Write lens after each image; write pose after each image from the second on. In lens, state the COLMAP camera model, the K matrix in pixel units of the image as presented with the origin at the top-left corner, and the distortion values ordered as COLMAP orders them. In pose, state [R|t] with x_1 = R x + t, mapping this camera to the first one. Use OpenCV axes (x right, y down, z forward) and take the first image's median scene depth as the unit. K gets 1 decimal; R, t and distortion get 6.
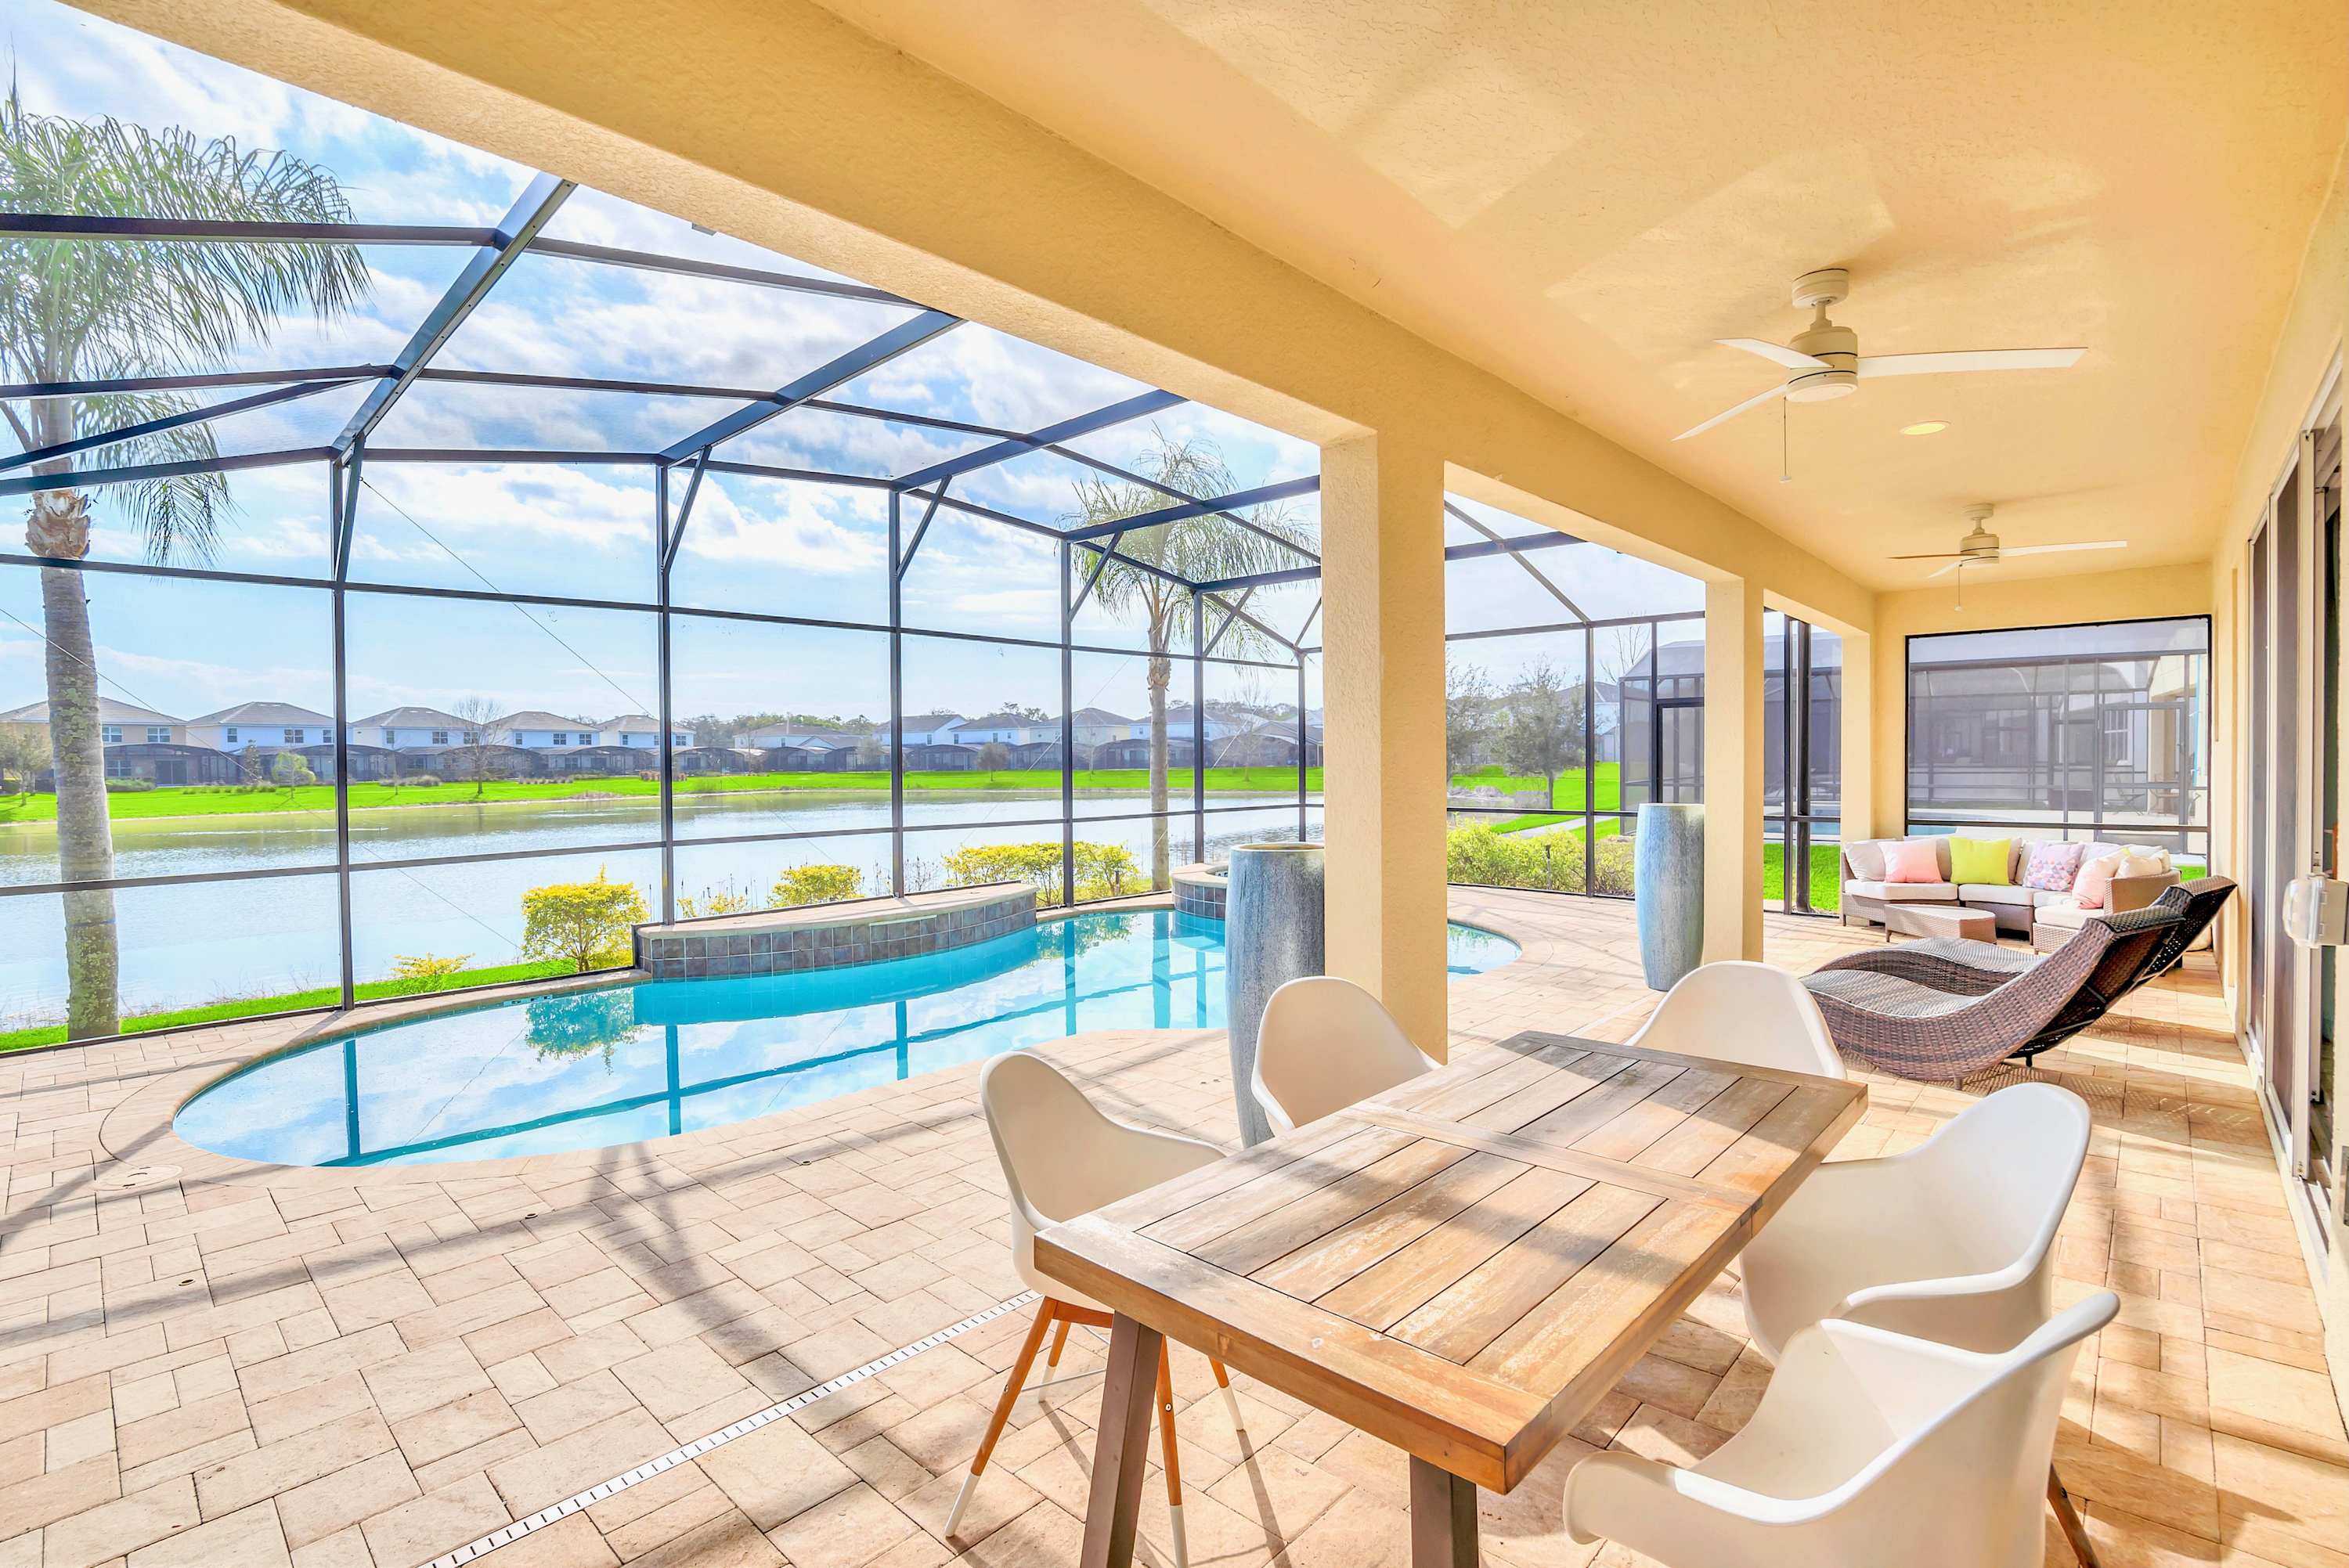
lens RADIAL K [[1089.0, 0, 1166.6], [0, 1089.0, 780.3], [0, 0, 1]] dist [-0.004309, -0.000069]
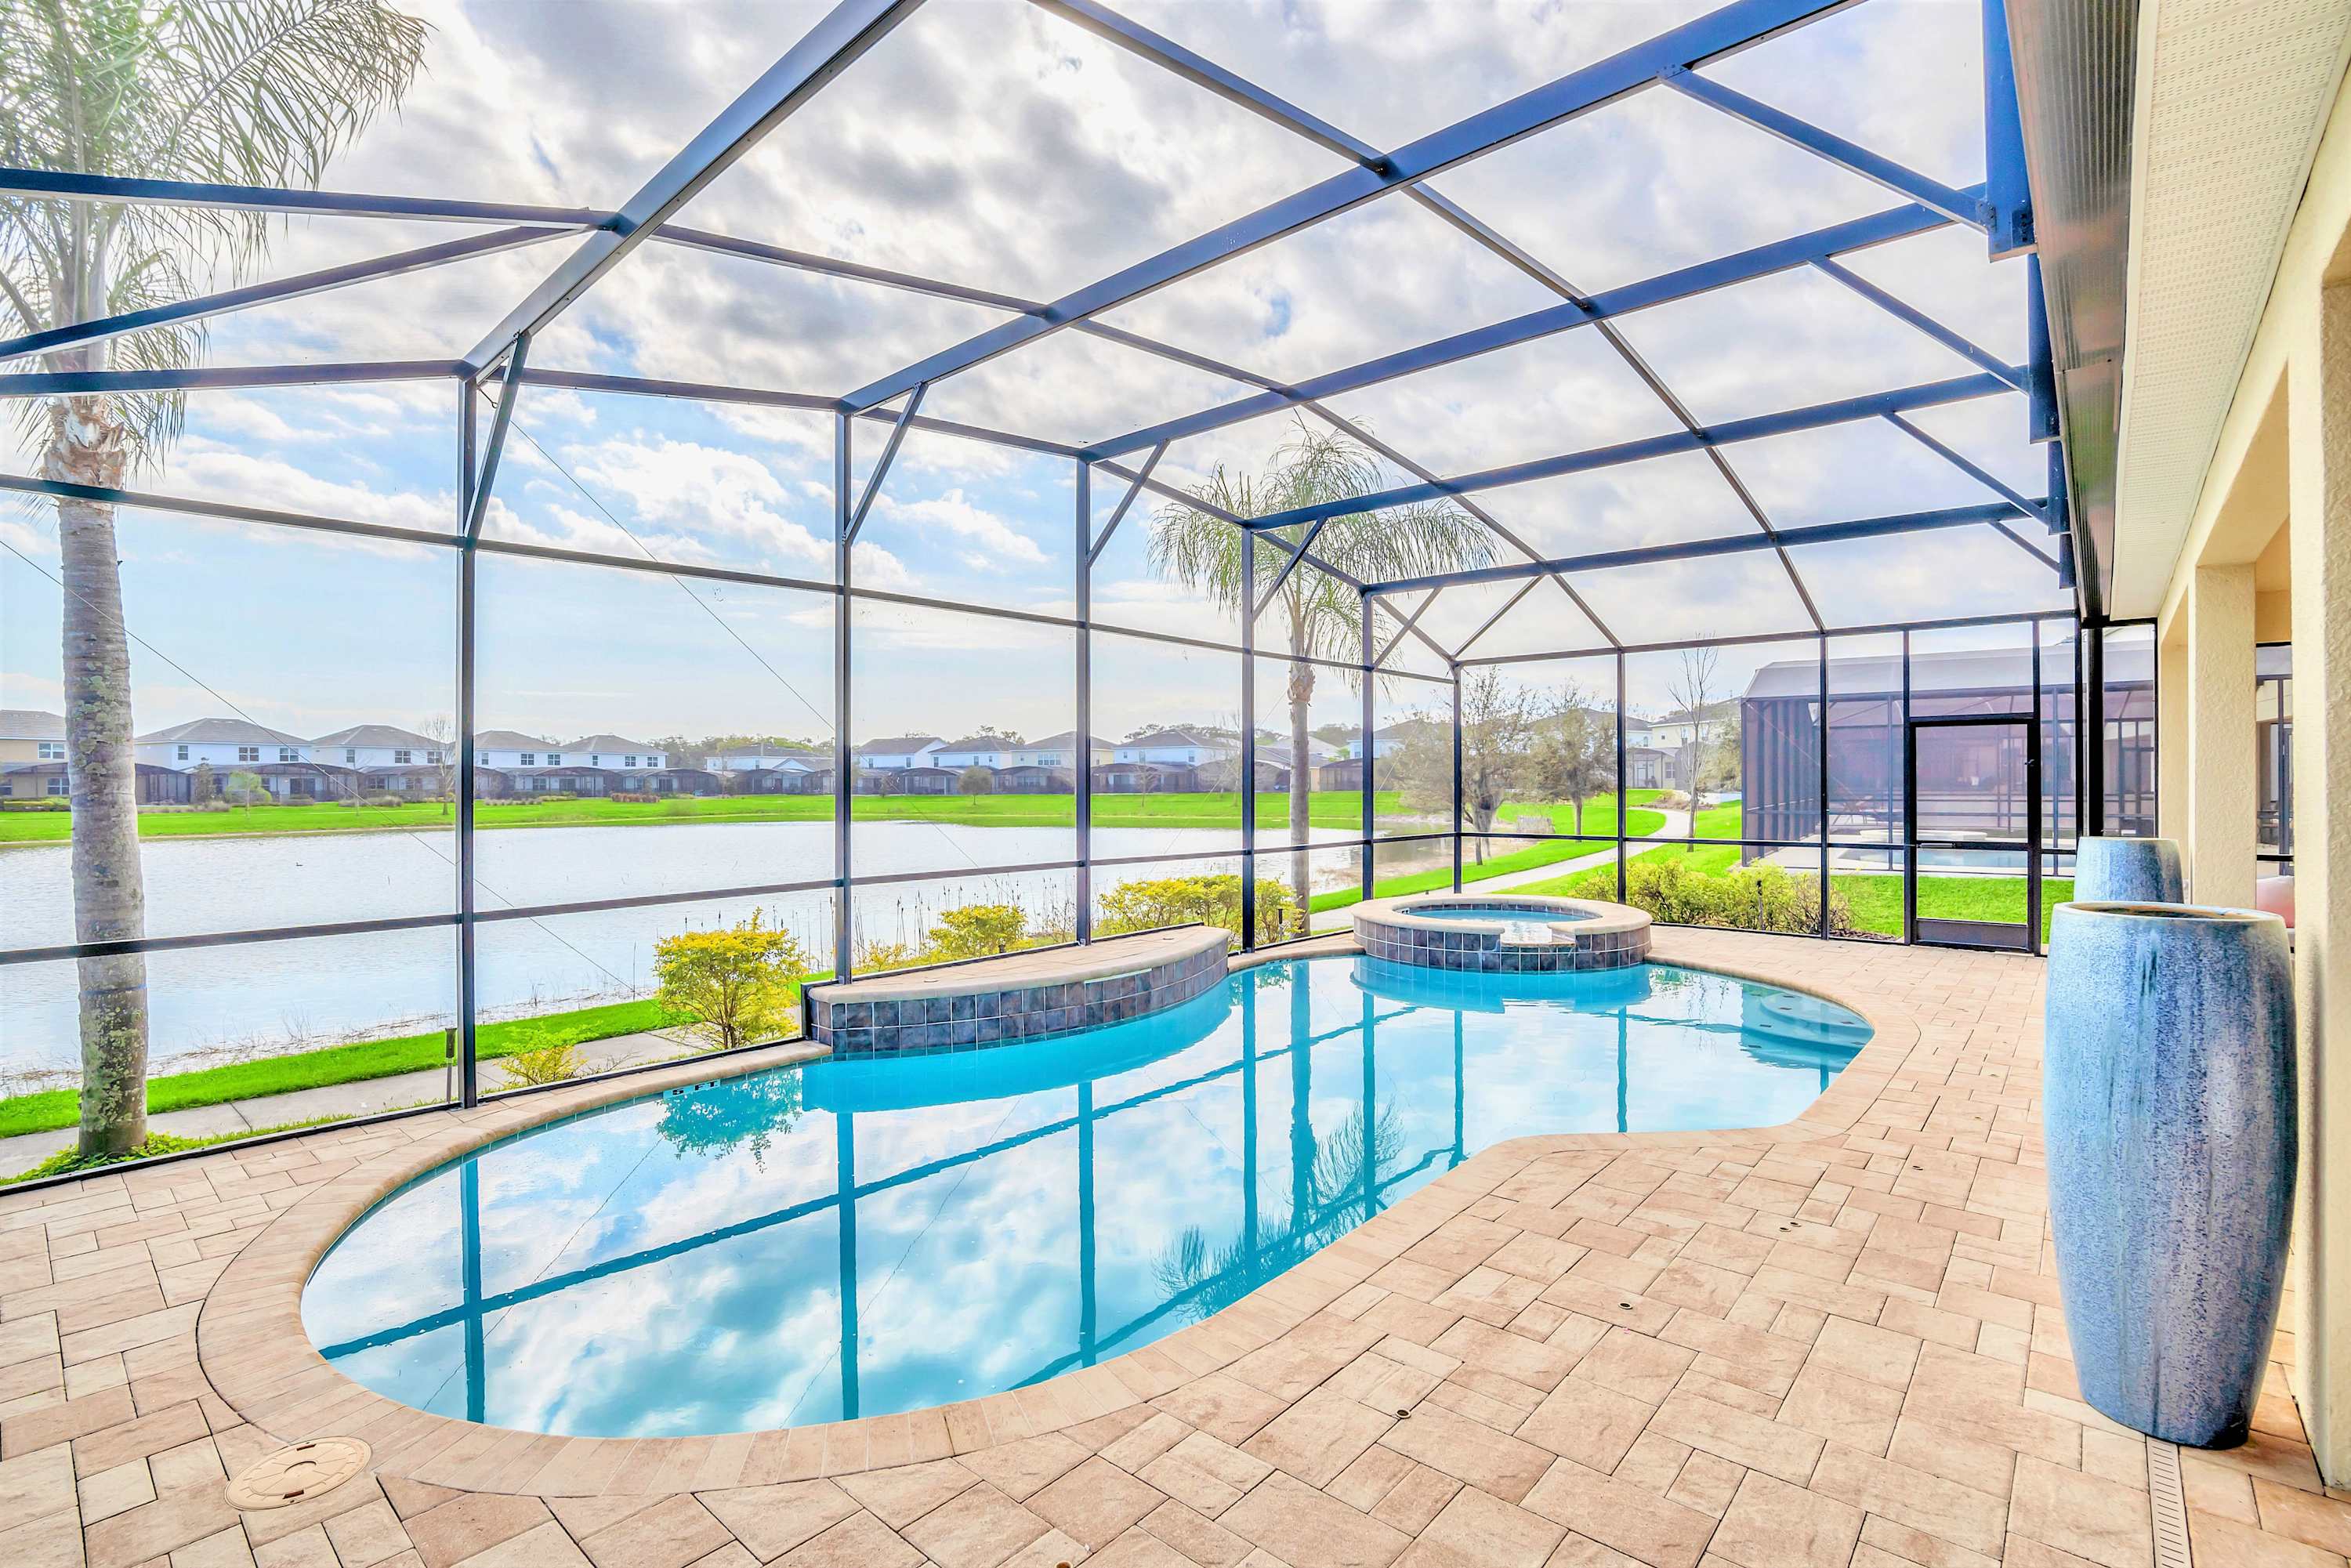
lens RADIAL K [[1090.0, 0, 1177.5], [0, 1090.0, 782.3], [0, 0, 1]] dist [-0.004309, -0.000069]
pose [[0.999376, 0.006038, 0.034809, -0.198979], [-0.005304, 0.999762, -0.021143, 0.000100], [-0.034929, 0.020945, 0.999170, 0.154880]]
